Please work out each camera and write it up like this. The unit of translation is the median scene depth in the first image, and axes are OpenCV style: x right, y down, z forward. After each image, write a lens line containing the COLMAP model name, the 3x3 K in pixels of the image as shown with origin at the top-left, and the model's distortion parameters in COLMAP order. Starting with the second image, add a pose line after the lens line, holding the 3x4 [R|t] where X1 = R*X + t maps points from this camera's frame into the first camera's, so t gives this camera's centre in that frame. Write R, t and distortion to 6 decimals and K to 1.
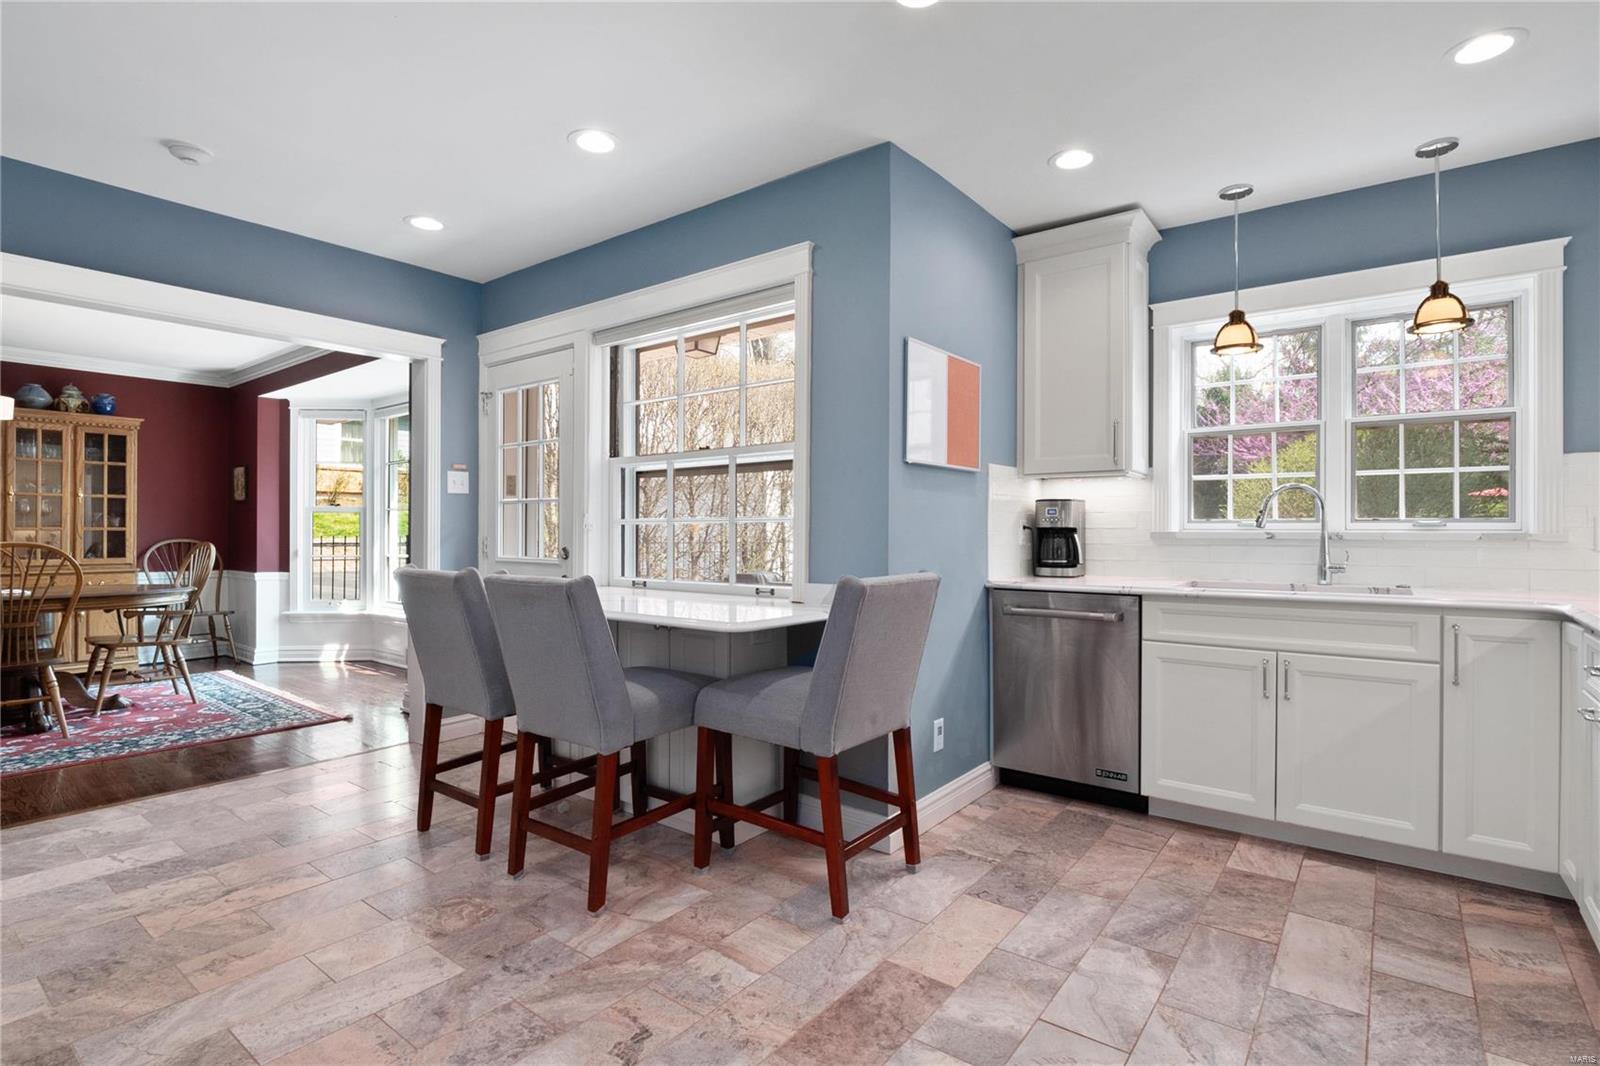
lens RADIAL K [[751.9, 0, 800.0], [0, 751.9, 533.0], [0, 0, 1]] dist [-0.016467, 0.001376]
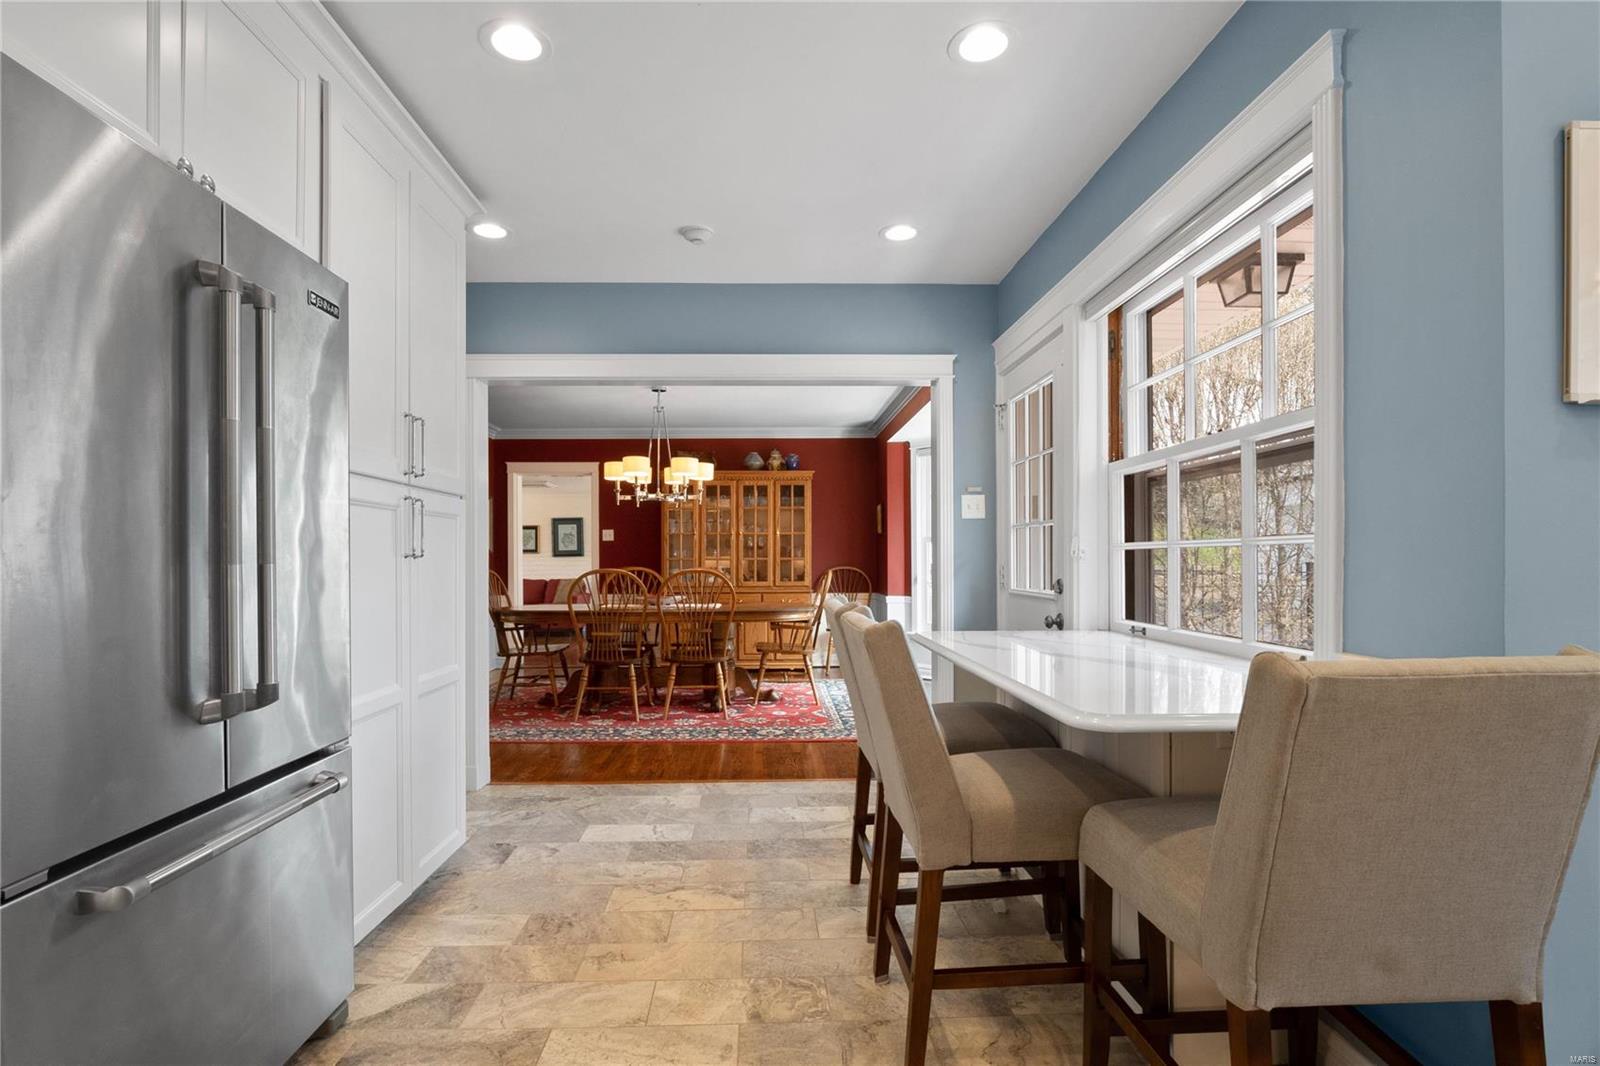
lens RADIAL K [[764.3, 0, 787.2], [0, 764.3, 559.3], [0, 0, 1]] dist [-0.011087, 0.000895]
pose [[0.645301, -0.005851, -0.763906, 0.136033], [0.005620, 0.999980, -0.002912, -0.001415], [0.763908, -0.002414, 0.645321, 0.260215]]
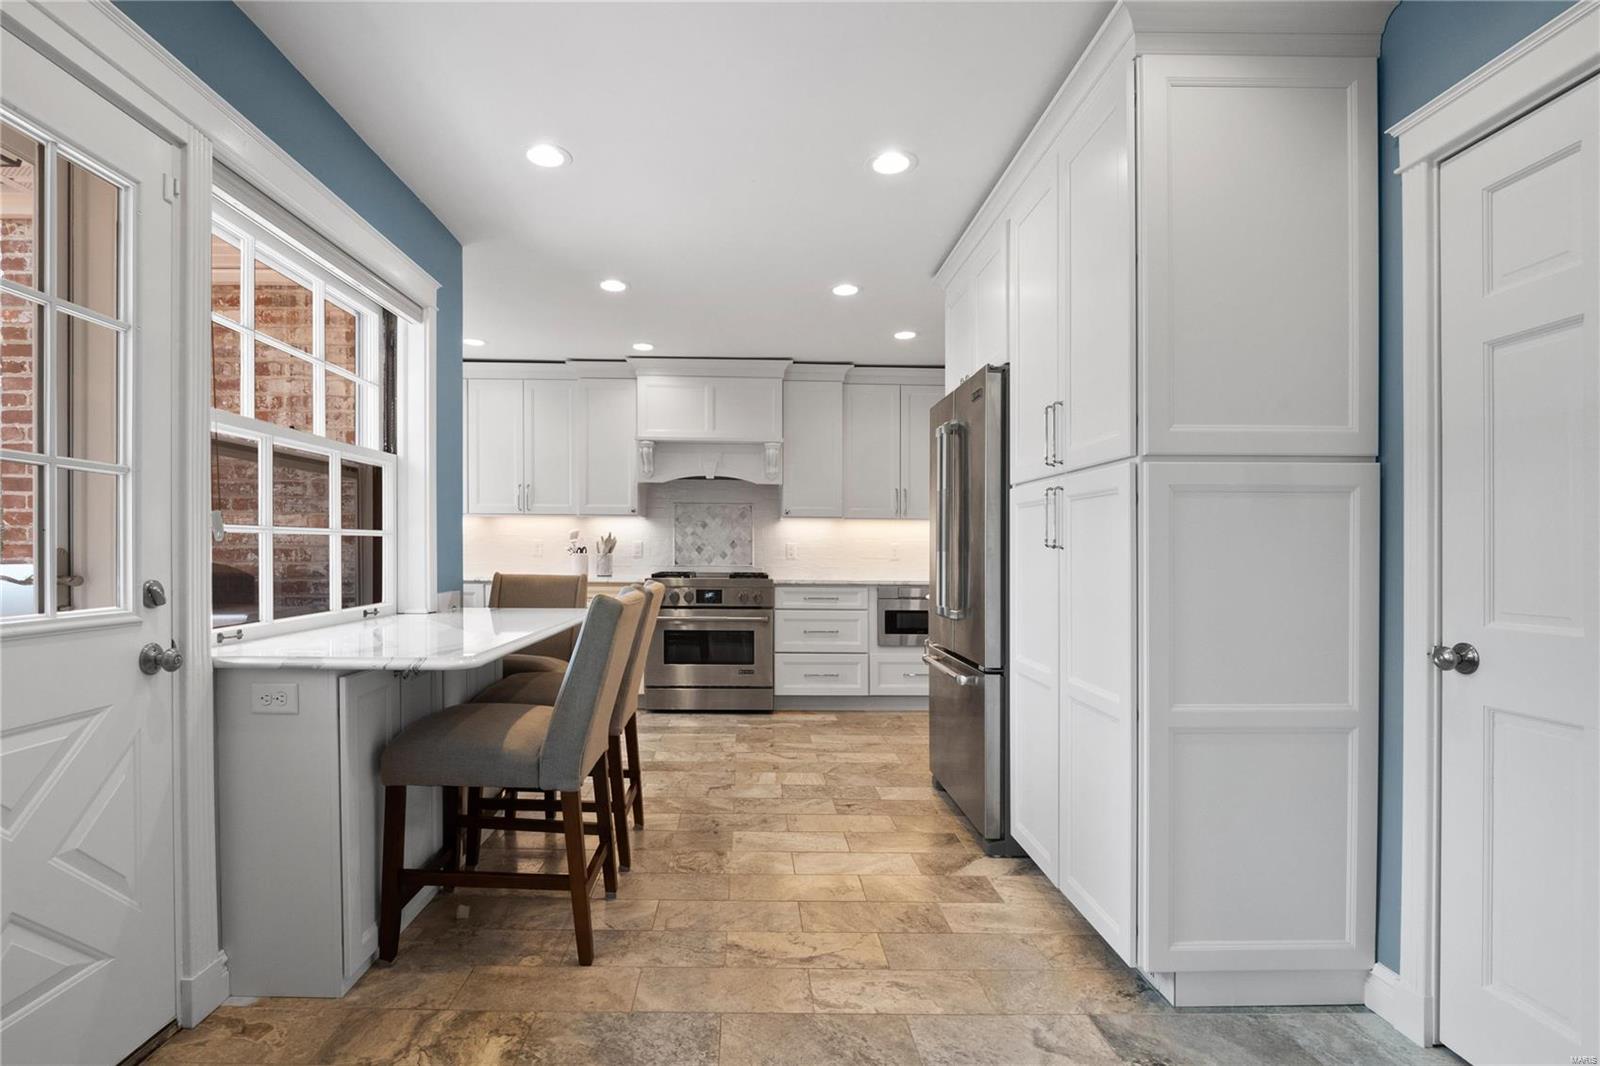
lens RADIAL K [[836.8, 0, 796.9], [0, 836.8, 556.4], [0, 0, 1]] dist [-0.019652, 0.000536]
pose [[-0.658383, -0.017532, 0.752478, -0.996178], [-0.019047, 0.999797, 0.006629, -0.006756], [-0.752442, -0.009968, -0.658583, 1.108596]]
